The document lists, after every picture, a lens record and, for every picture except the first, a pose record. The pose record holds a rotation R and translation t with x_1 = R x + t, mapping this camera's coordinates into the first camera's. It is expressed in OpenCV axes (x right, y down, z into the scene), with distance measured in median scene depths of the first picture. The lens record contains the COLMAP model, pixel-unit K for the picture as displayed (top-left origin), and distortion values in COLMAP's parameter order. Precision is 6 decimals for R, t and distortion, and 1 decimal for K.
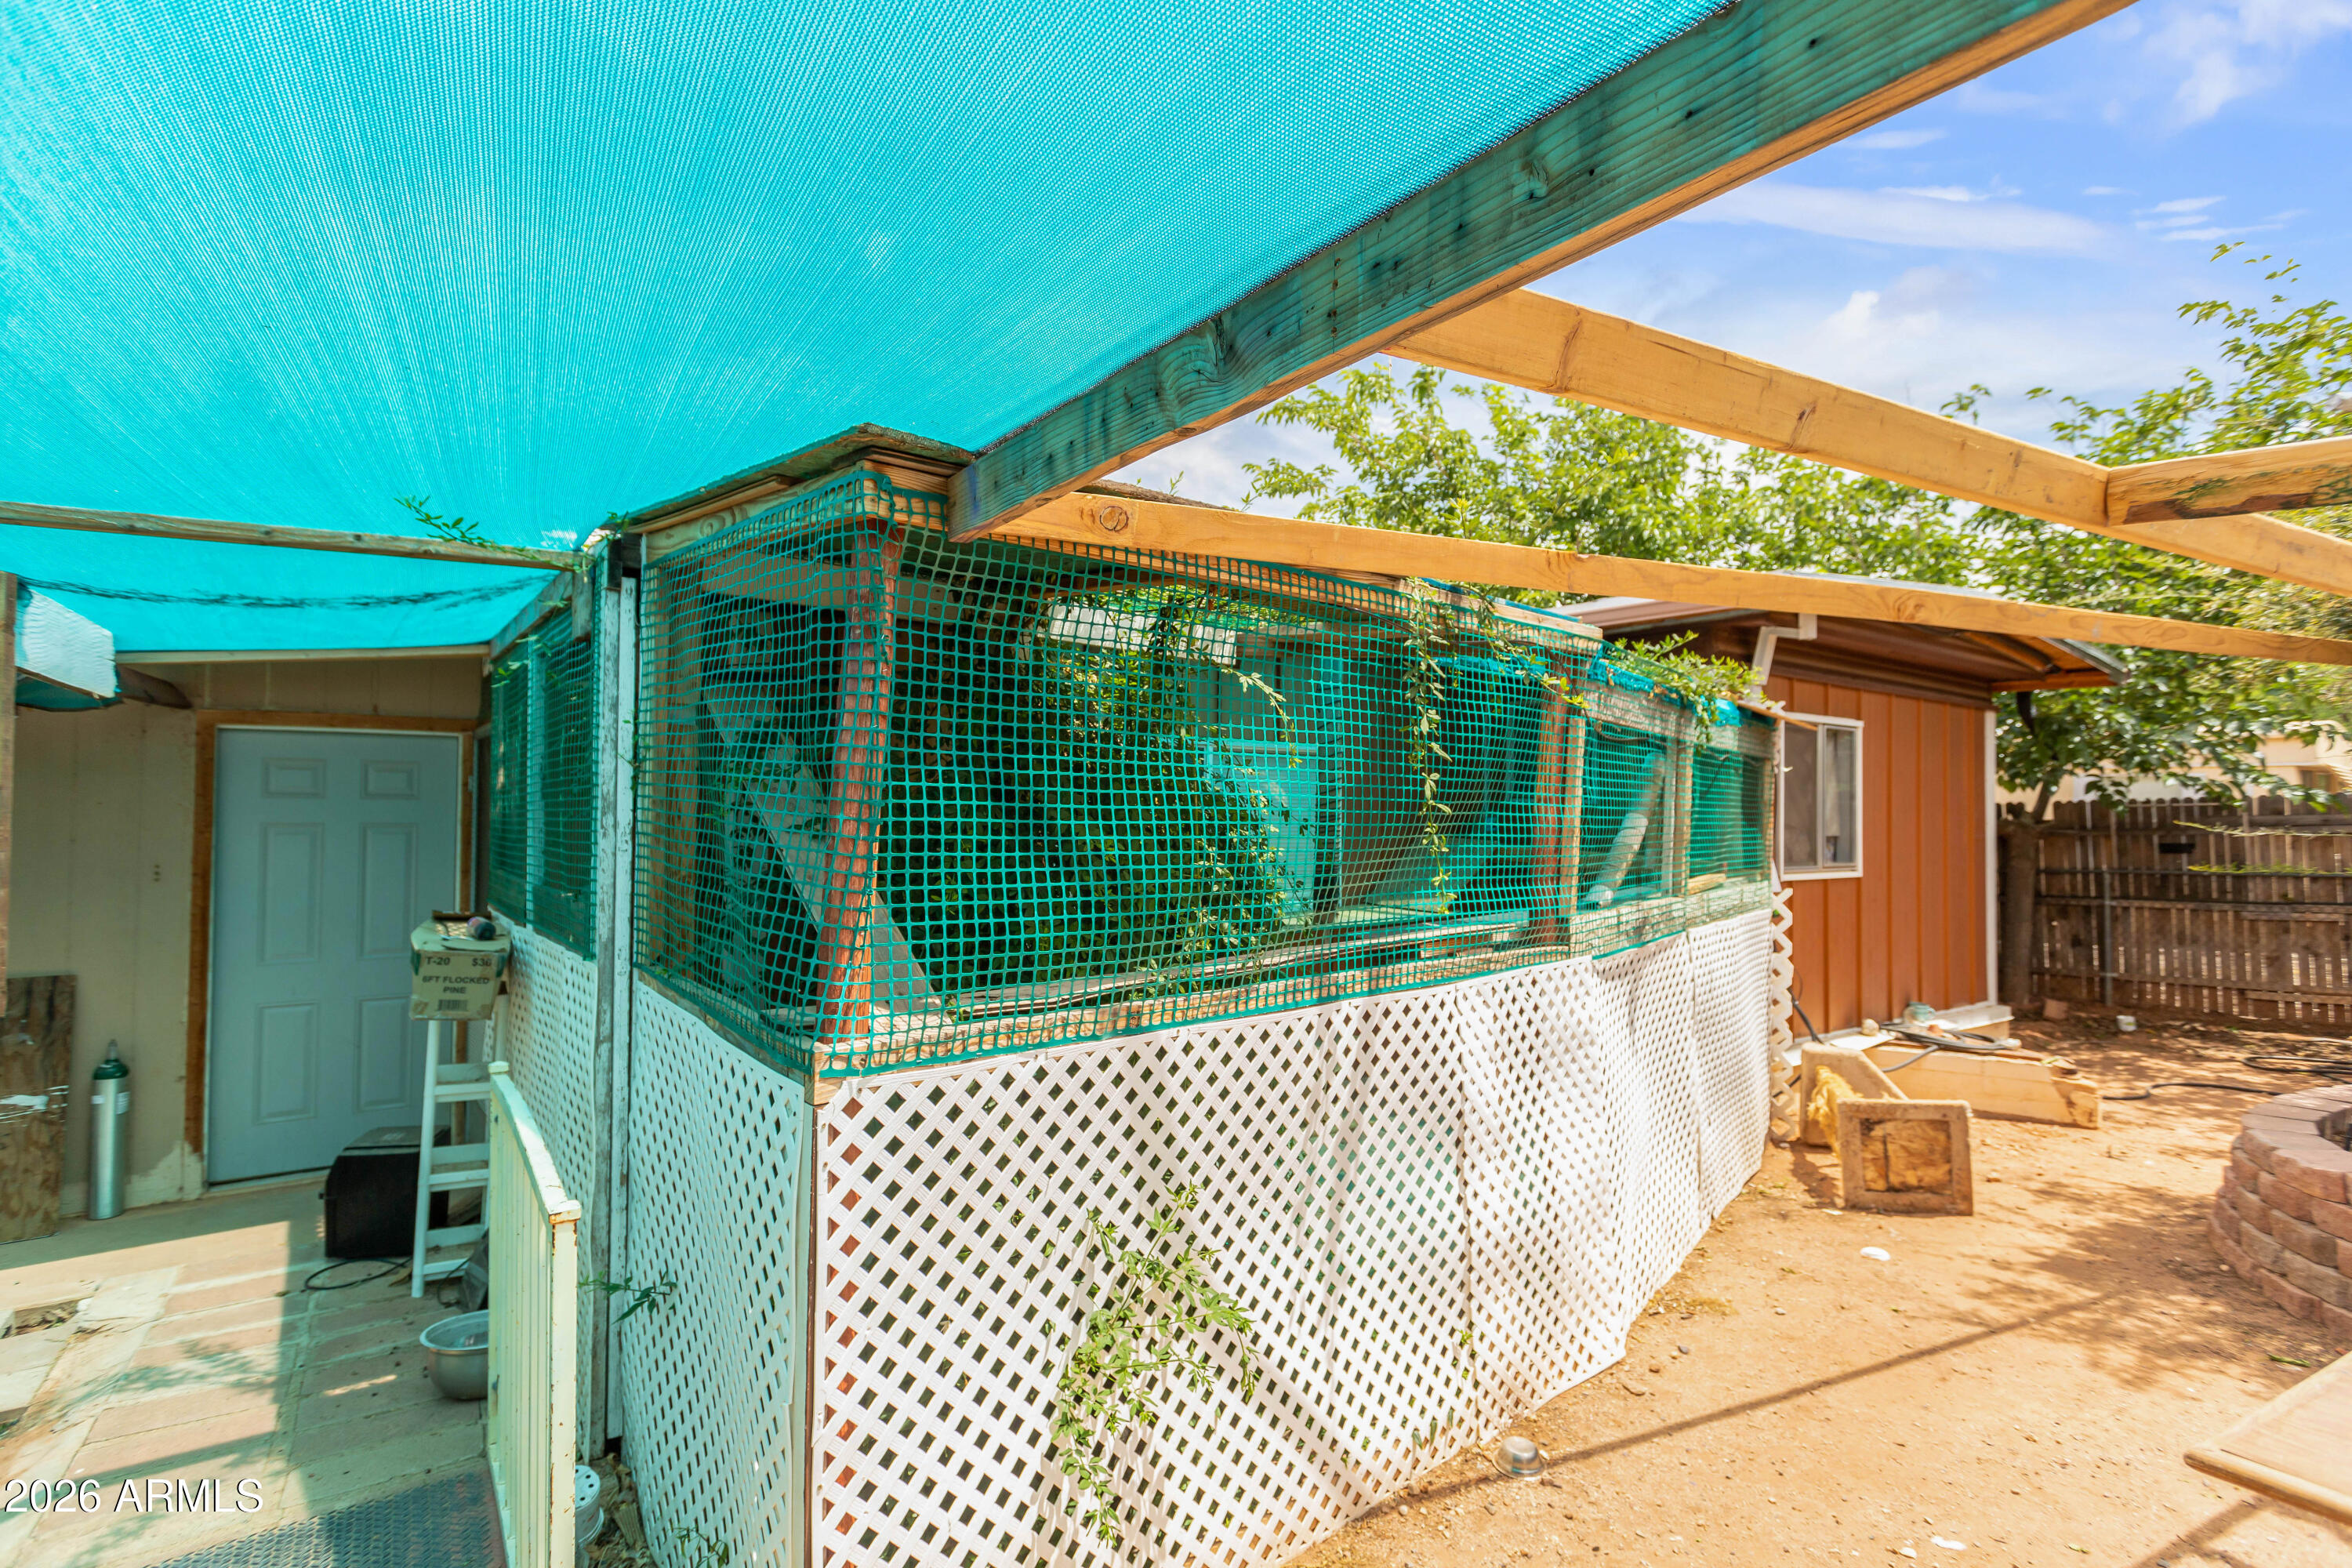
lens RADIAL K [[1155.6, 0, 1177.4], [0, 1155.6, 793.9], [0, 0, 1]] dist [0.005657, 0.000935]
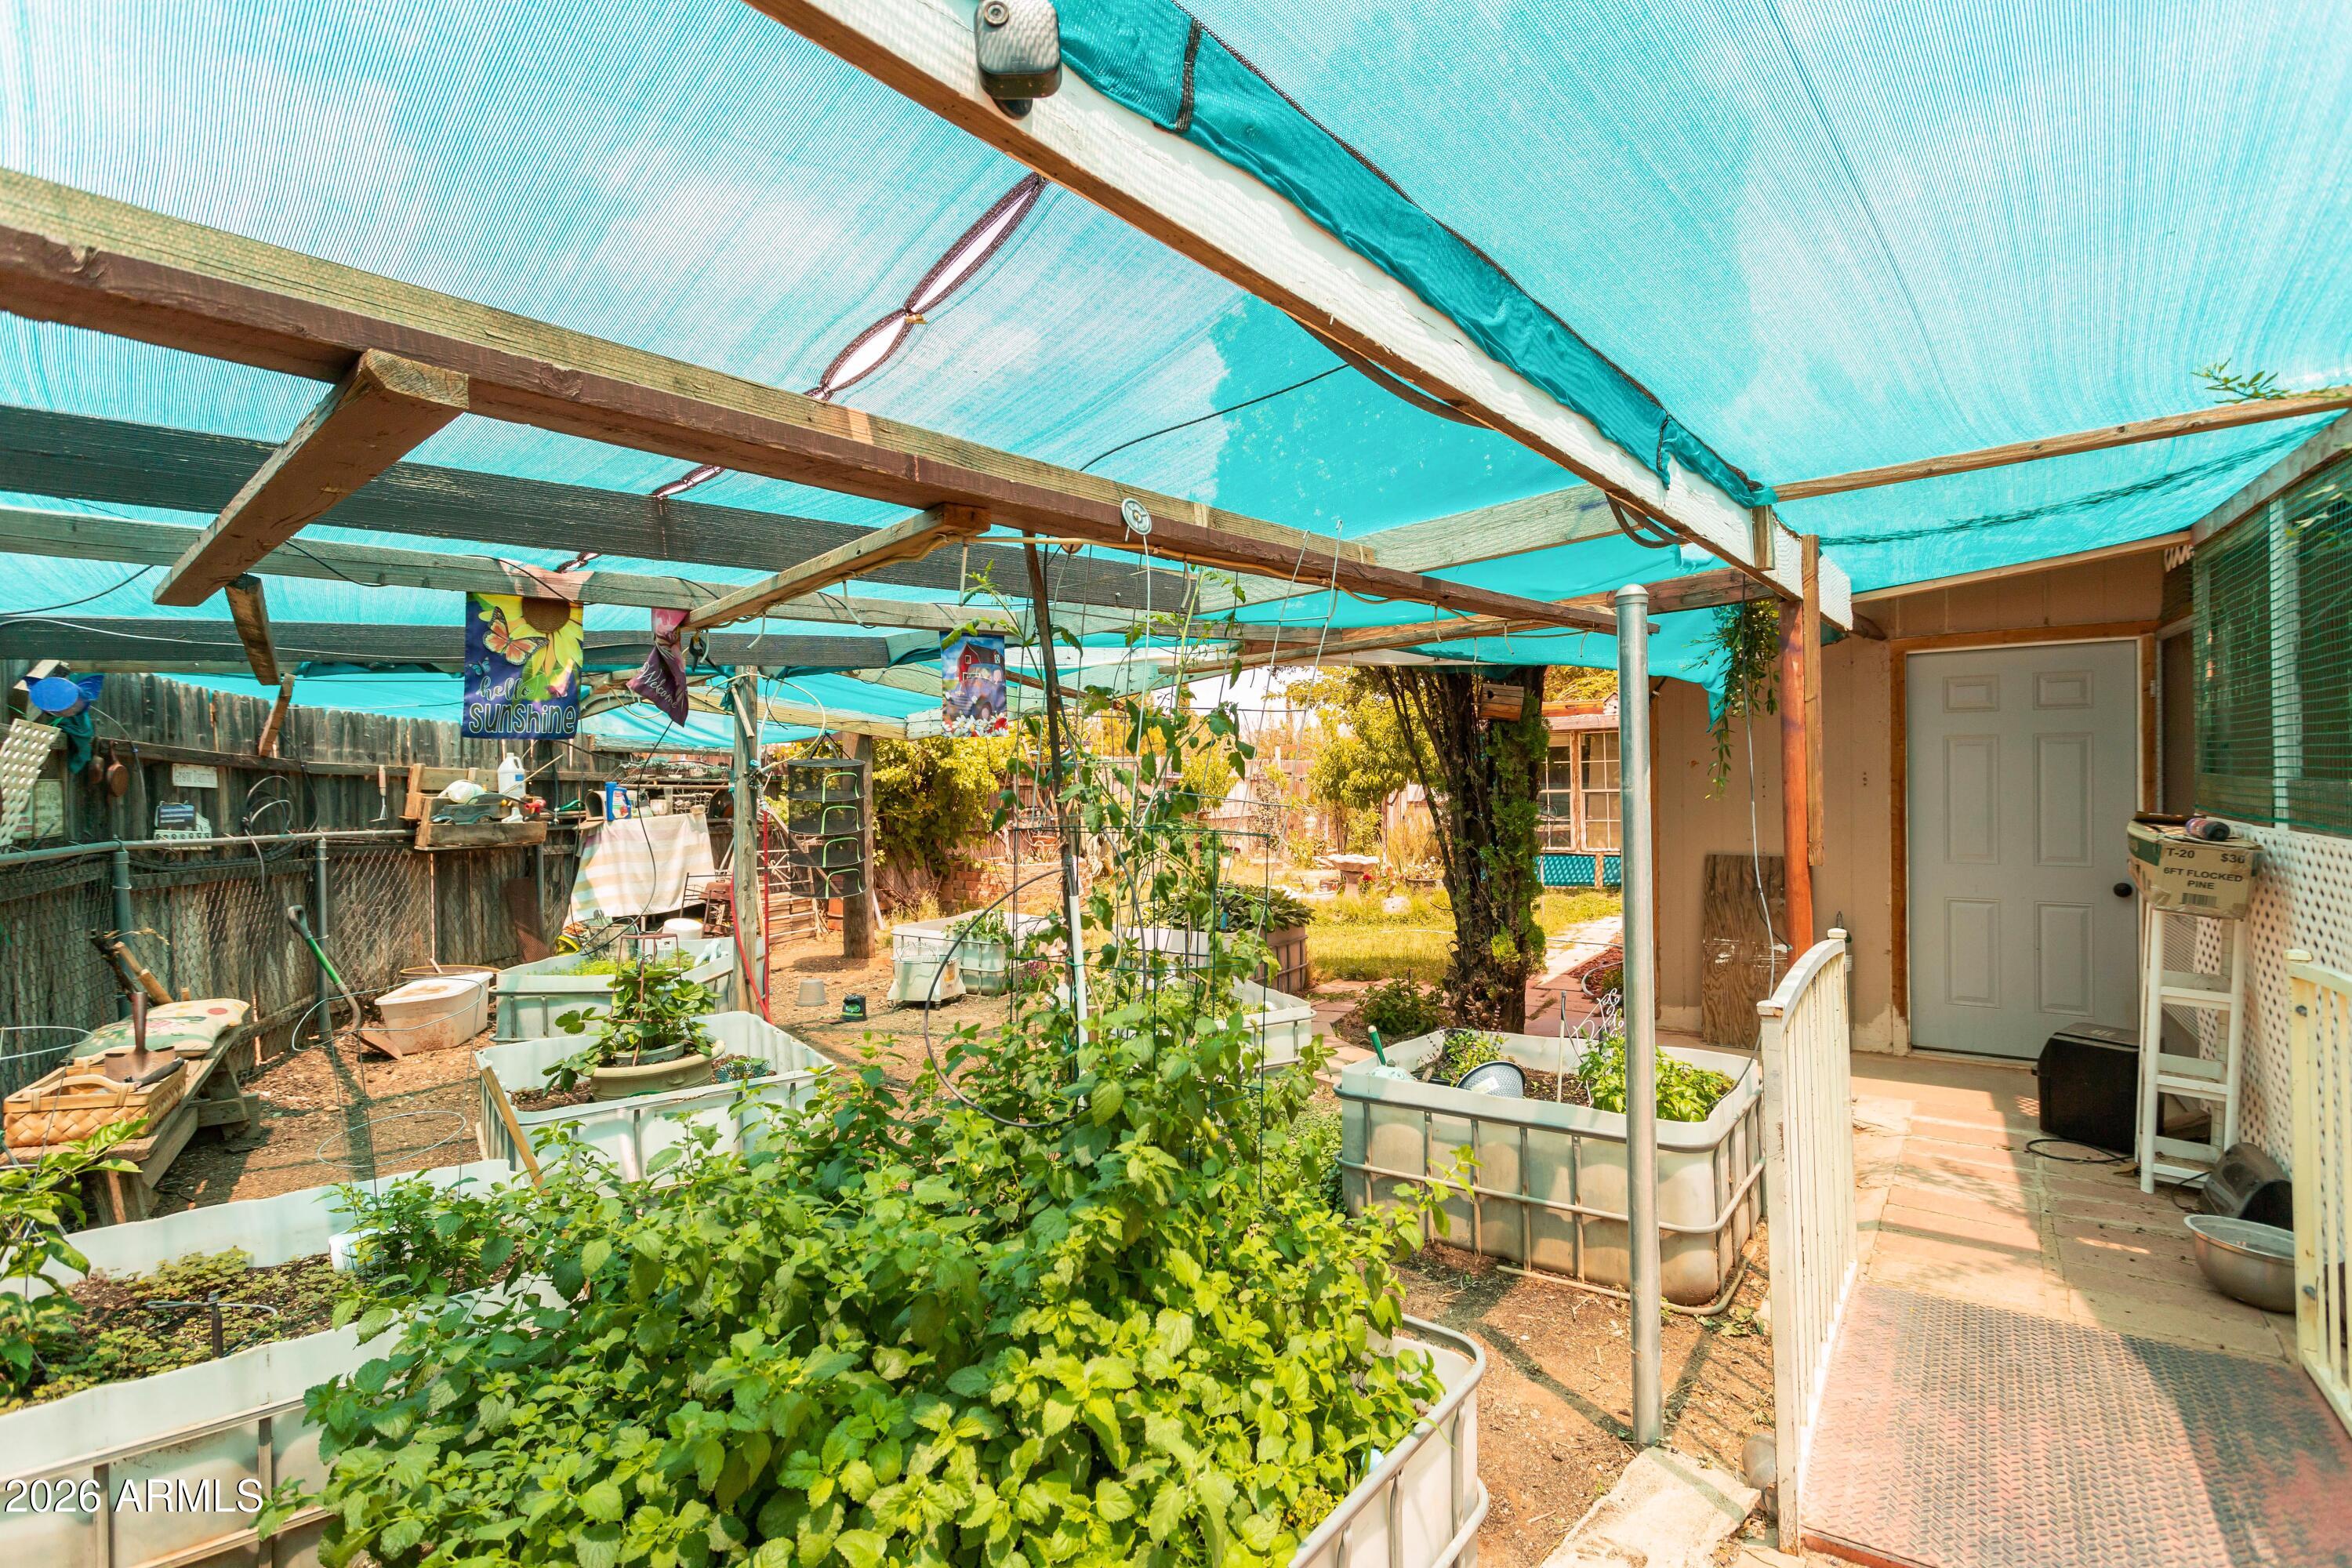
lens RADIAL K [[1136.1, 0, 1176.0], [0, 1136.1, 784.0], [0, 0, 1]] dist [0.016498, 0.000002]
pose [[0.342583, 0.002844, -0.939483, -0.010555], [0.044398, 0.998829, 0.019213, 0.024362], [0.938438, -0.048293, 0.342056, -0.102952]]
